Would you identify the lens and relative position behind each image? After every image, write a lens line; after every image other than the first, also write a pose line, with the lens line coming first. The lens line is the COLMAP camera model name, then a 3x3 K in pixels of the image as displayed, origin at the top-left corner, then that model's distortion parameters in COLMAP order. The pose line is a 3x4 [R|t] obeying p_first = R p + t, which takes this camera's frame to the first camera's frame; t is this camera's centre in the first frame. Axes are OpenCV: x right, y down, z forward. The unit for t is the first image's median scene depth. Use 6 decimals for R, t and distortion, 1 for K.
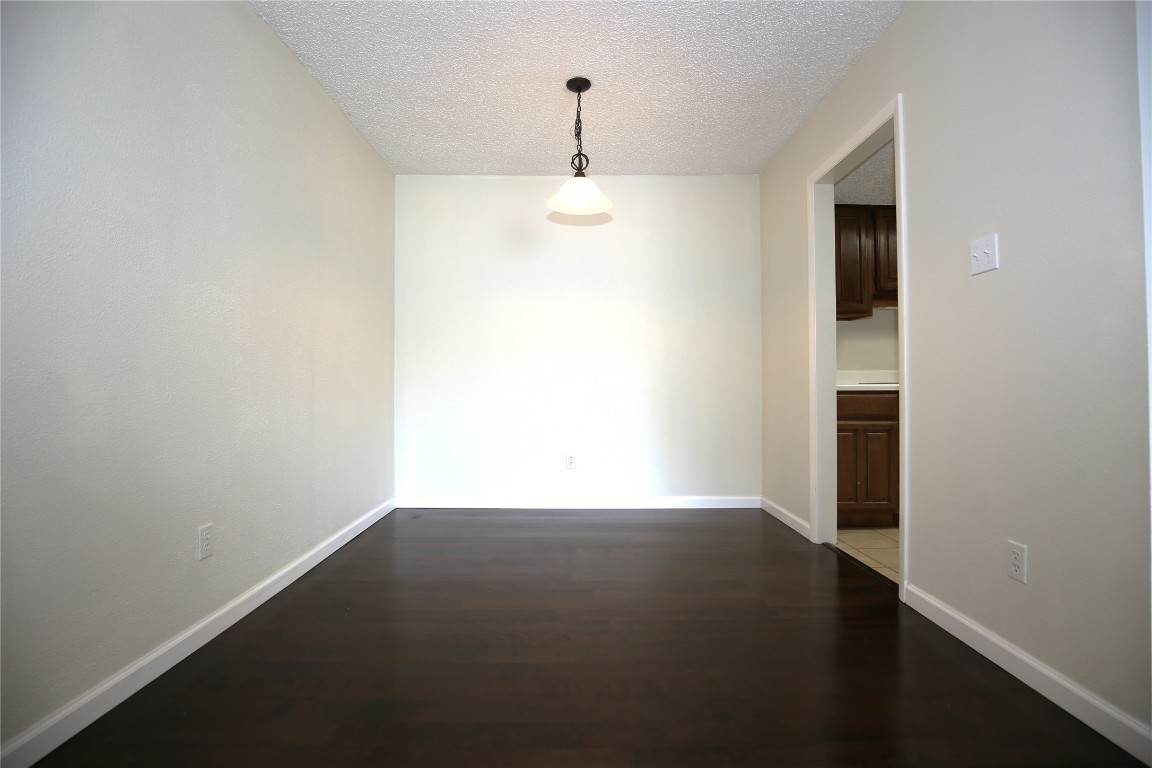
lens RADIAL K [[530.2, 0, 576.0], [0, 530.2, 384.0], [0, 0, 1]] dist [-0.026886, 0.000062]
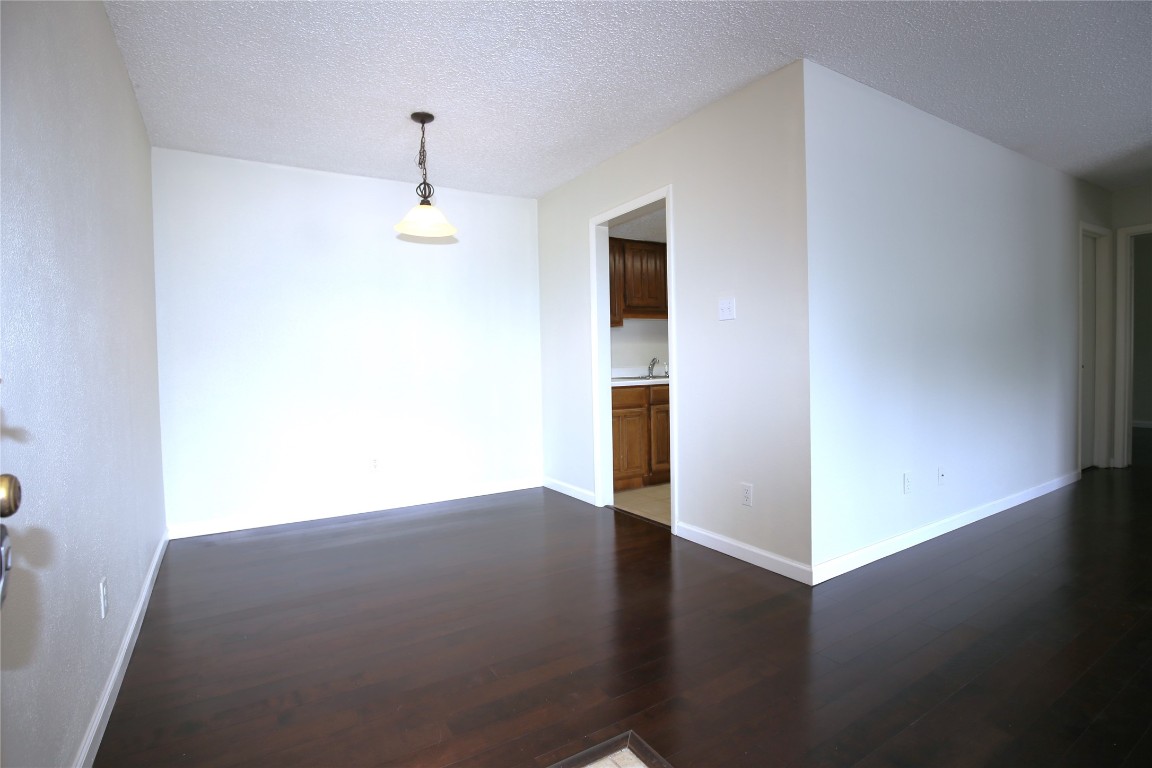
lens RADIAL K [[564.3, 0, 576.0], [0, 564.3, 384.0], [0, 0, 1]] dist [-0.001748, -0.000162]
pose [[0.857551, -0.036373, 0.513111, -0.300328], [0.019235, 0.999067, 0.038675, -0.053554], [-0.514039, -0.023296, 0.857450, -0.150201]]
